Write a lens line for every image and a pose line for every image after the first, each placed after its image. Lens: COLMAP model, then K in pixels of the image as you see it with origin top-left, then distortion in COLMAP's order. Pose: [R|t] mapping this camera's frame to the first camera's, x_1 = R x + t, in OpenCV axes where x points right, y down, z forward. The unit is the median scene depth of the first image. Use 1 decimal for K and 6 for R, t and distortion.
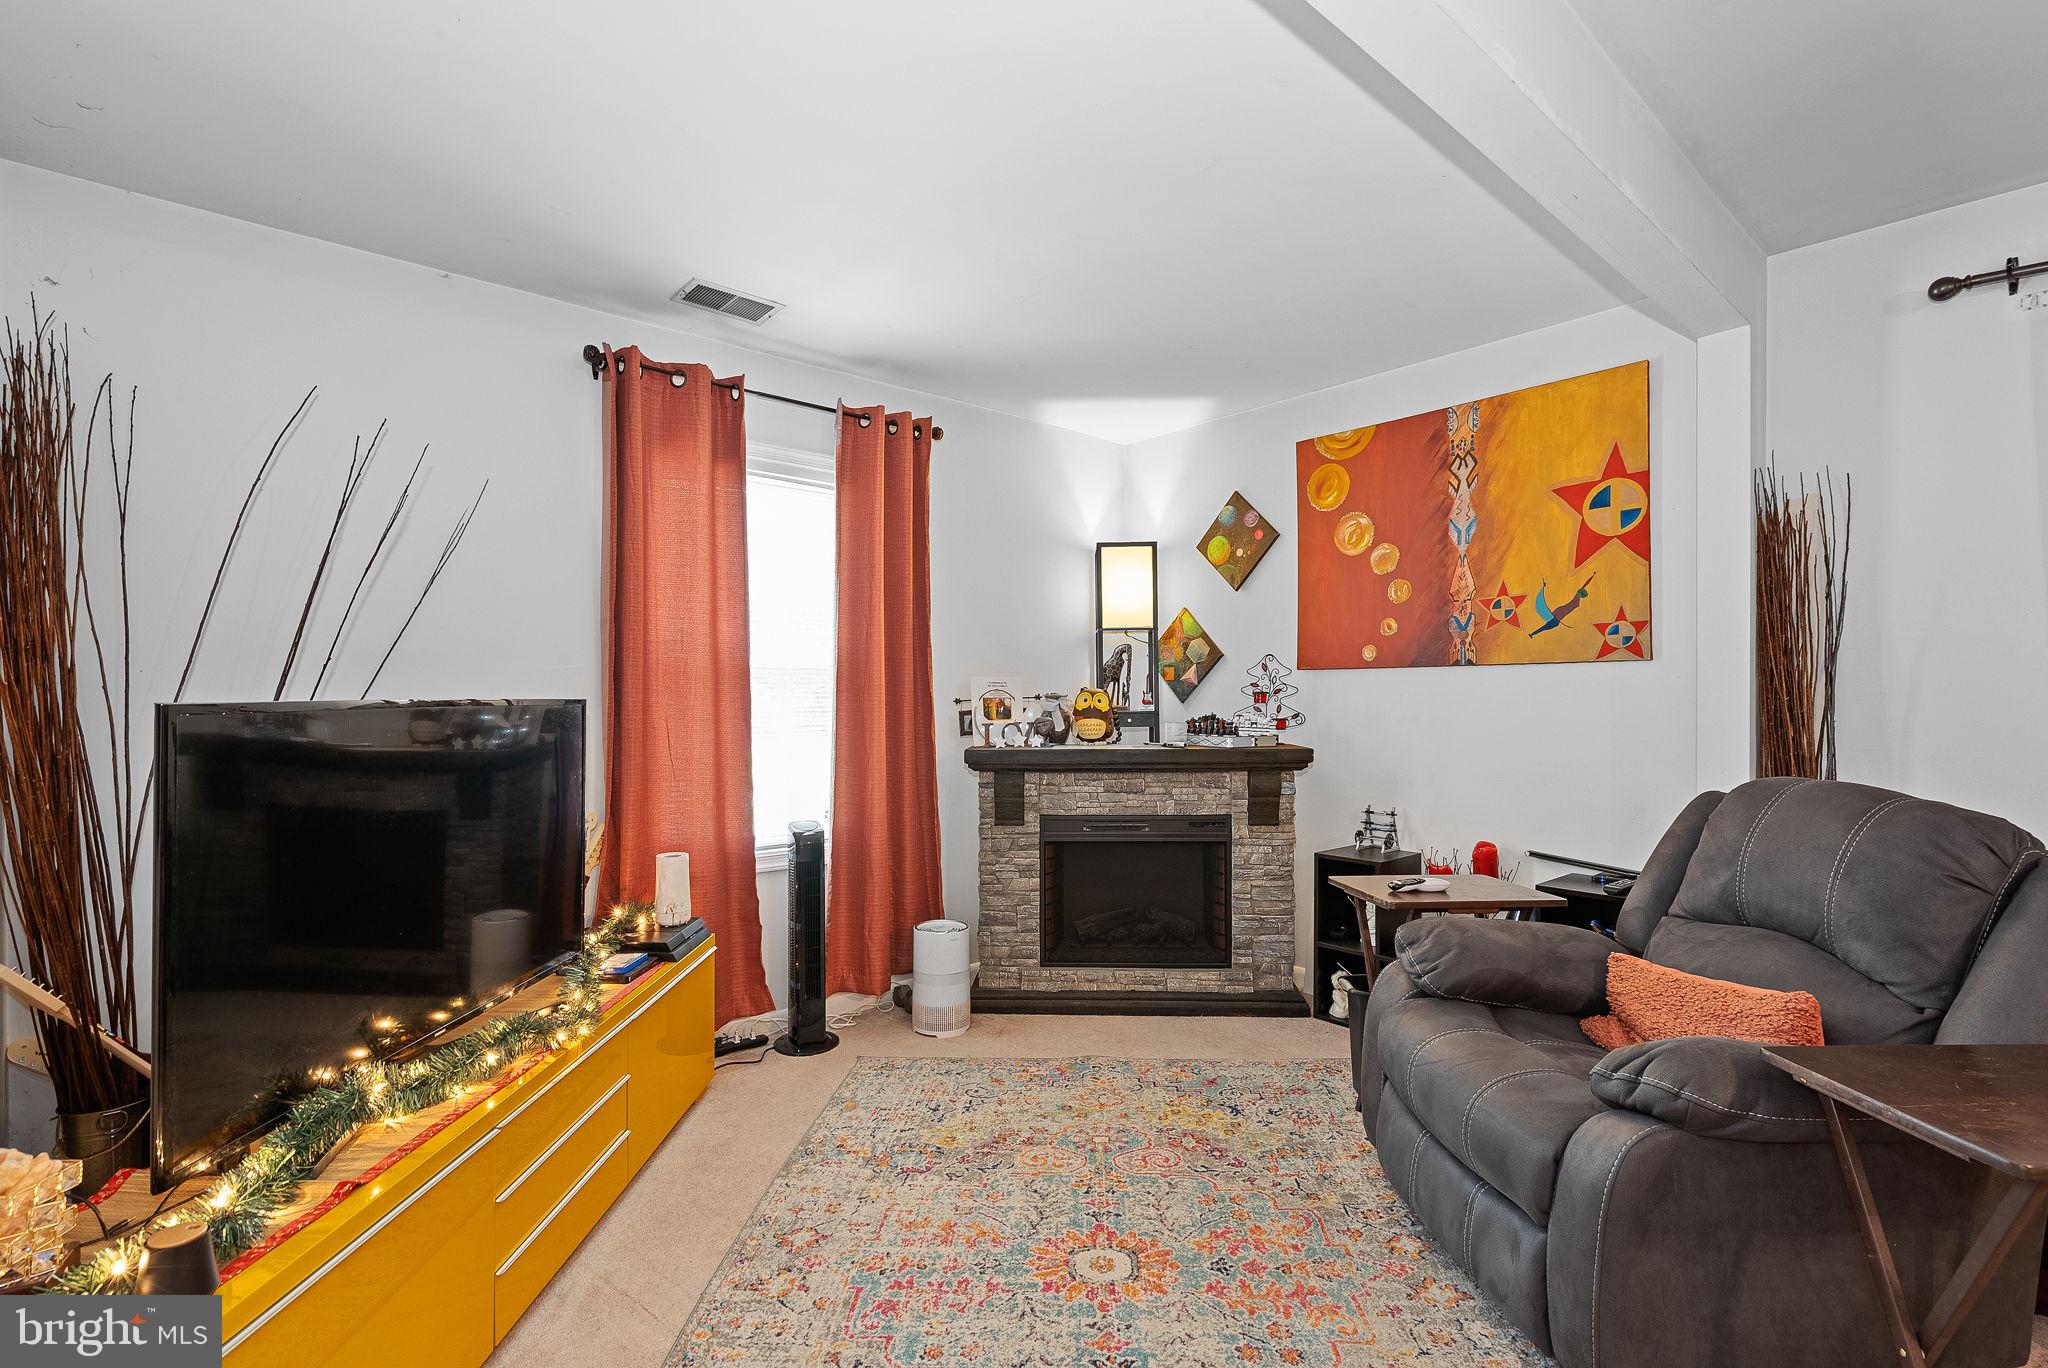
lens RADIAL K [[930.0, 0, 1025.5], [0, 930.0, 692.1], [0, 0, 1]] dist [0.002465, -0.000802]
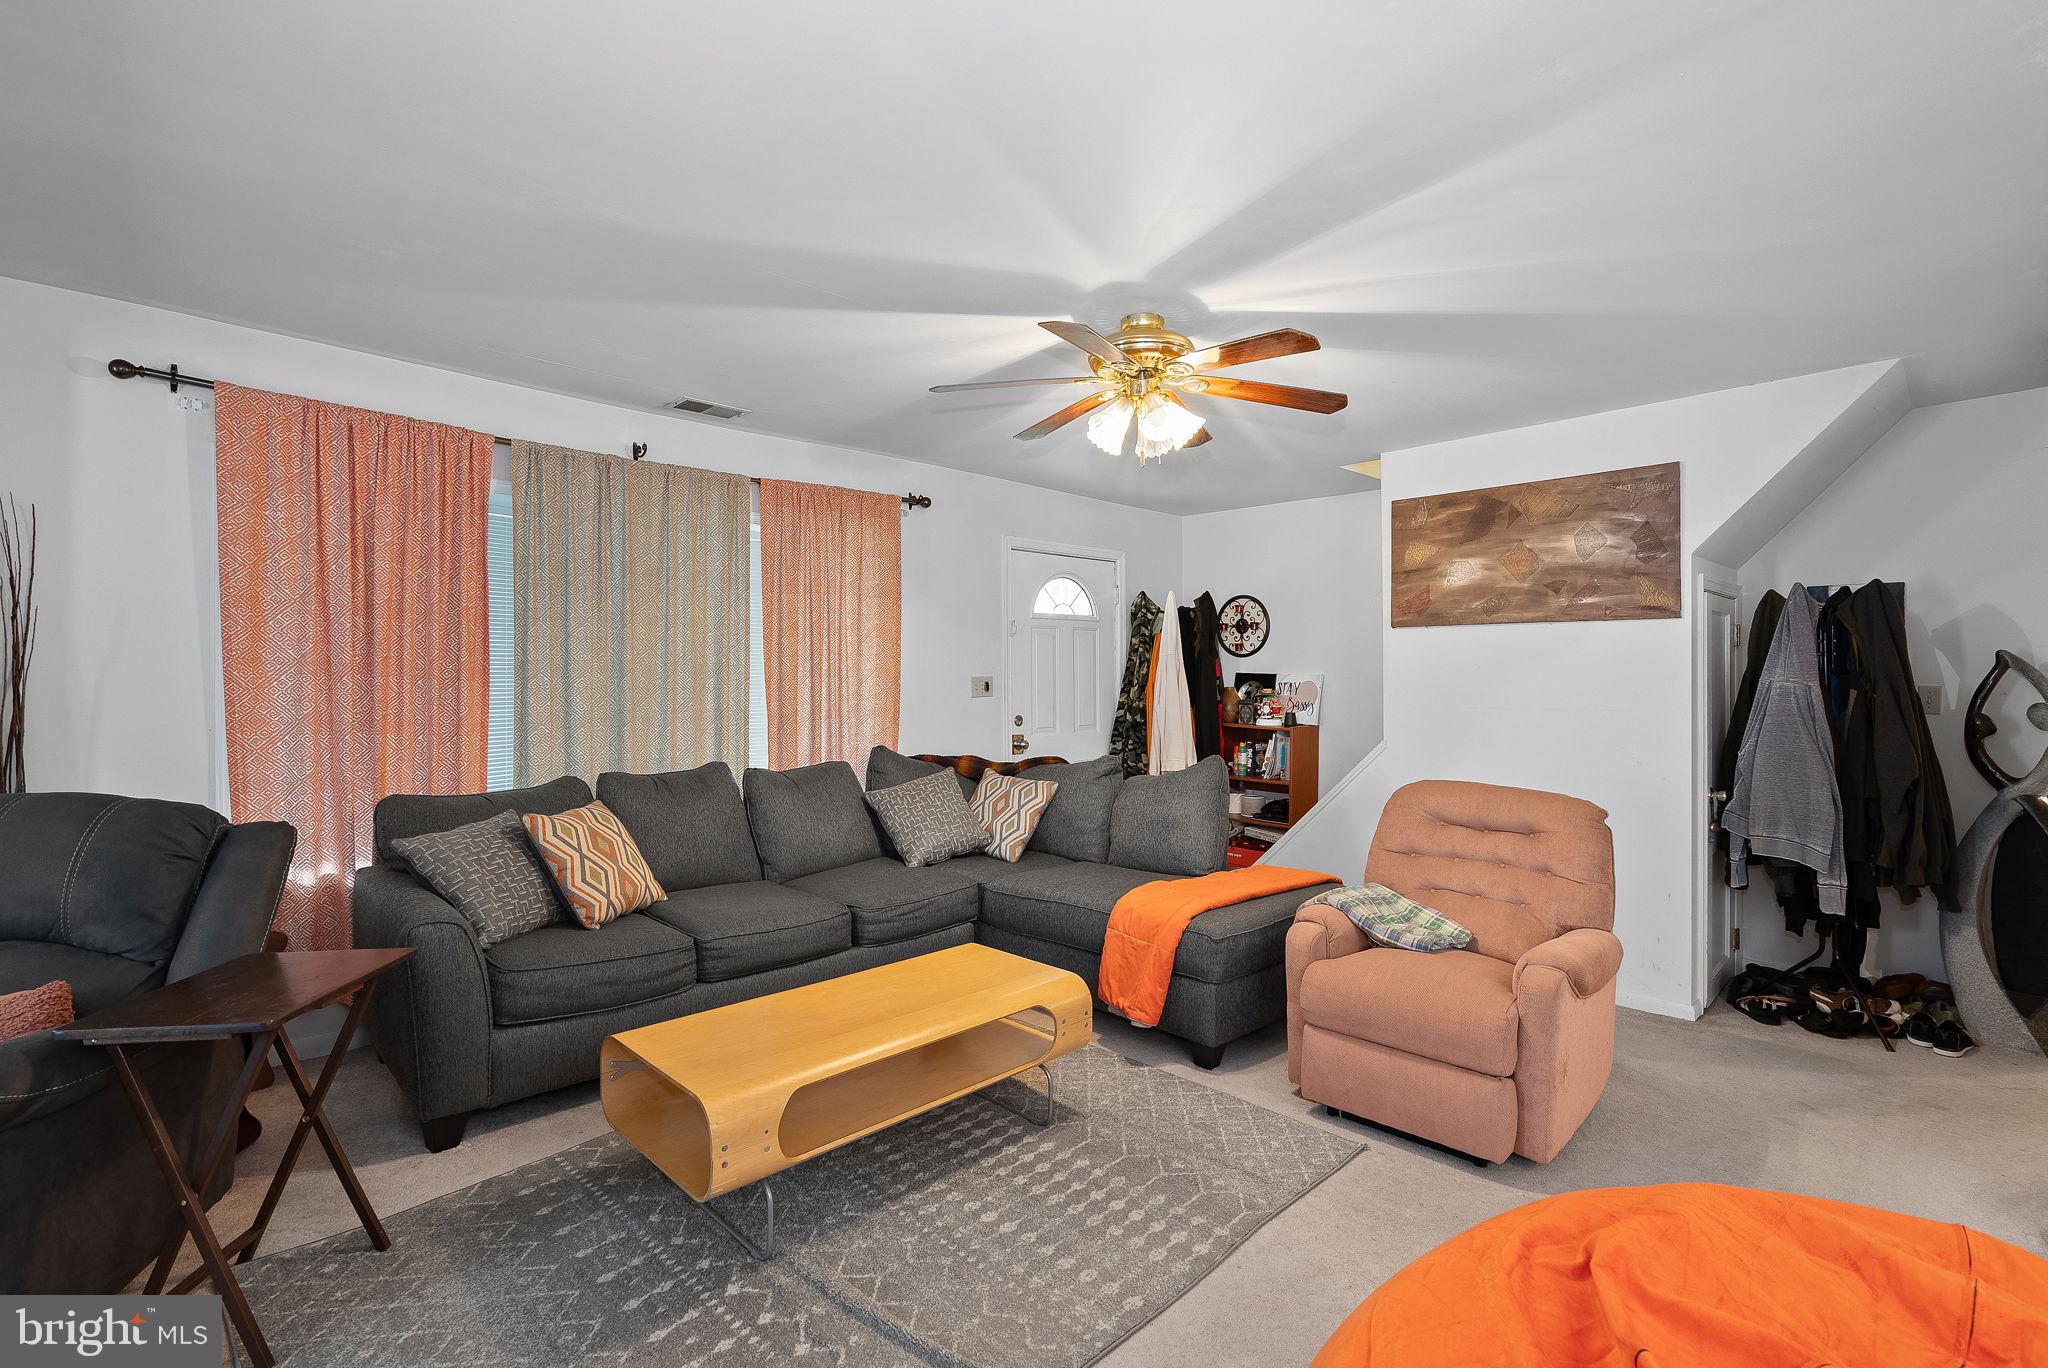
lens RADIAL K [[930.0, 0, 1024.9], [0, 930.0, 679.4], [0, 0, 1]] dist [0.002465, -0.000802]
pose [[-0.052051, 0.001710, 0.998643, -0.365191], [0.006036, 0.999981, -0.001398, -0.037671], [-0.998626, 0.005955, -0.052060, -0.123832]]
